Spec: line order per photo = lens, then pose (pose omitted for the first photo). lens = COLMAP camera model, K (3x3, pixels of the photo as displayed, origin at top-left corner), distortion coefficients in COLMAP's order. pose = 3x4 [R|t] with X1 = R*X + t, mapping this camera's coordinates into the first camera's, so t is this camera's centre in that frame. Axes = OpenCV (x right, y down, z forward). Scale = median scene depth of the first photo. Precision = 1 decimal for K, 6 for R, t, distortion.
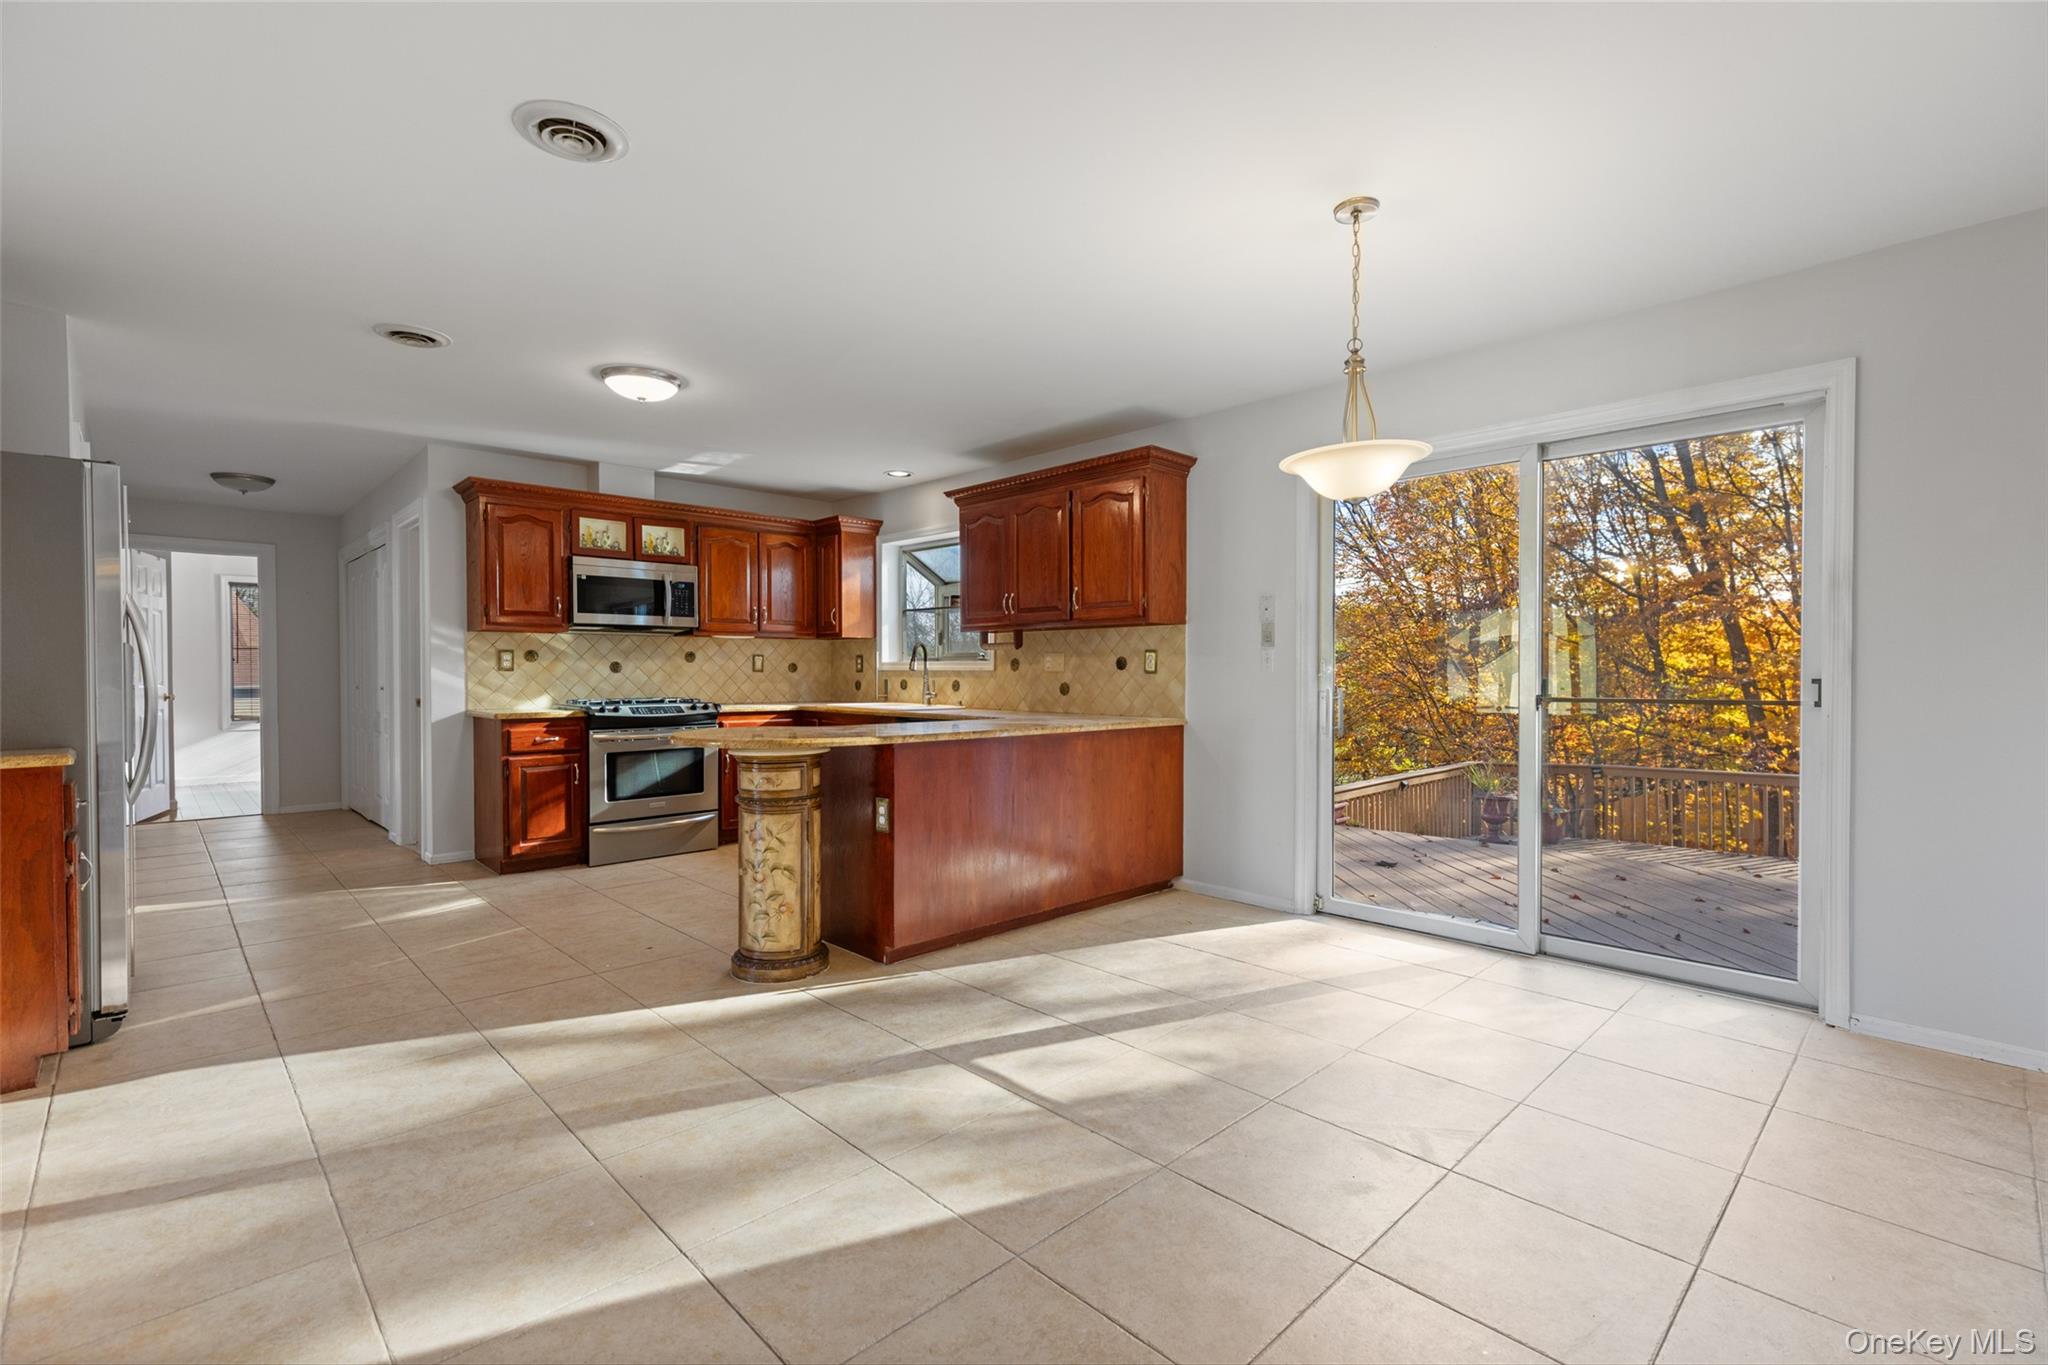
lens RADIAL K [[916.1, 0, 1029.5], [0, 916.1, 681.4], [0, 0, 1]] dist [0.000605, -0.000061]
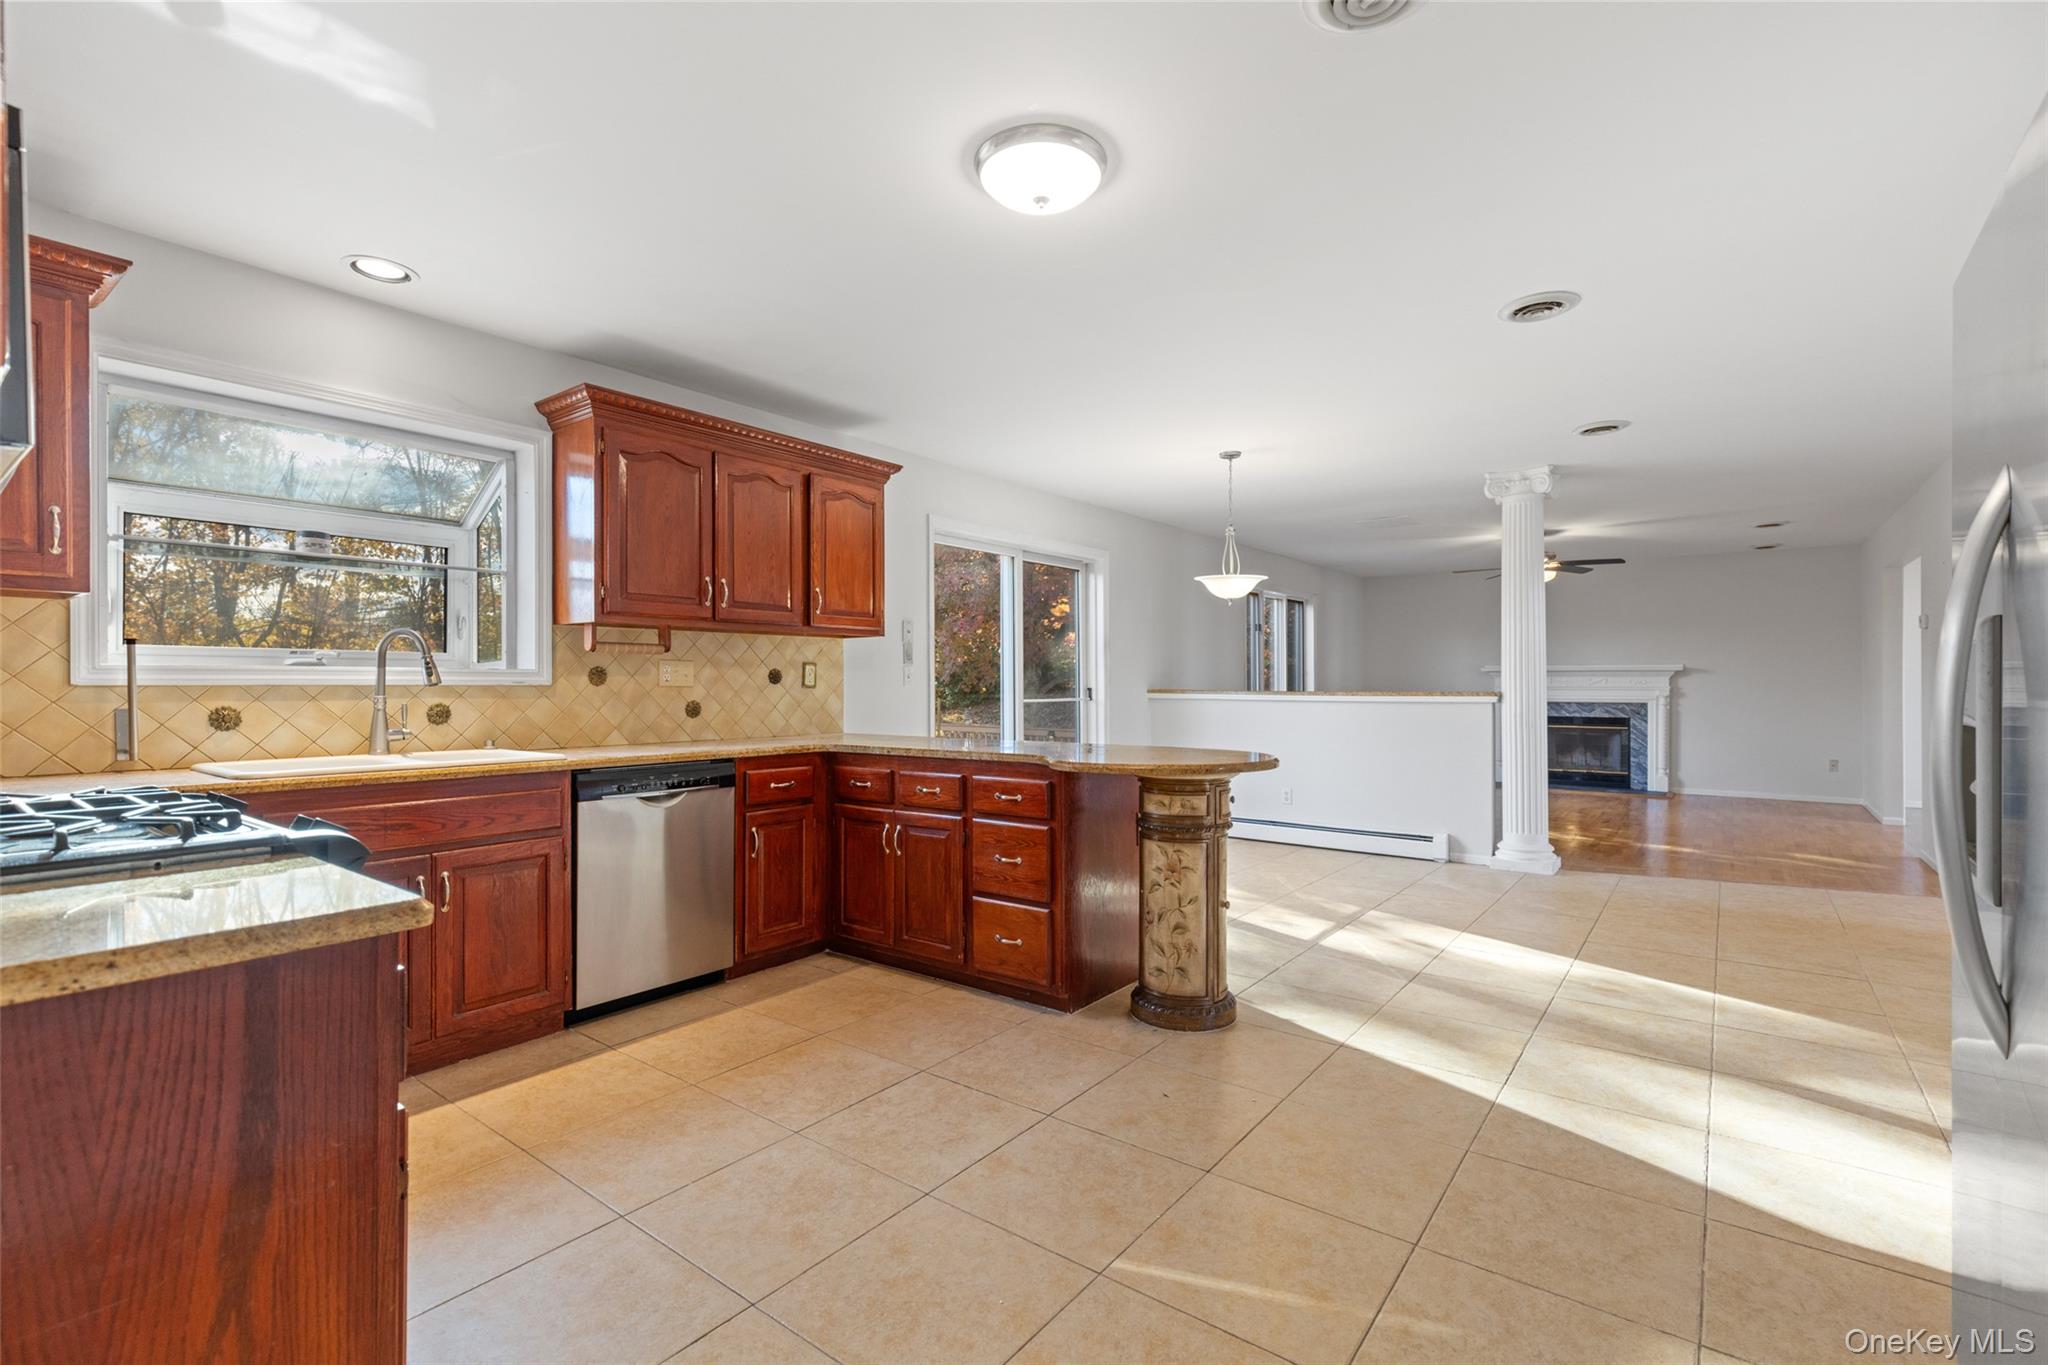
lens RADIAL K [[916.1, 0, 1023.3], [0, 916.1, 683.5], [0, 0, 1]] dist [0.000605, -0.000061]
pose [[-0.144038, -0.001275, 0.989571, -0.813039], [0.012387, 0.999919, 0.003091, -0.013057], [-0.989495, 0.012703, -0.144010, 0.910142]]
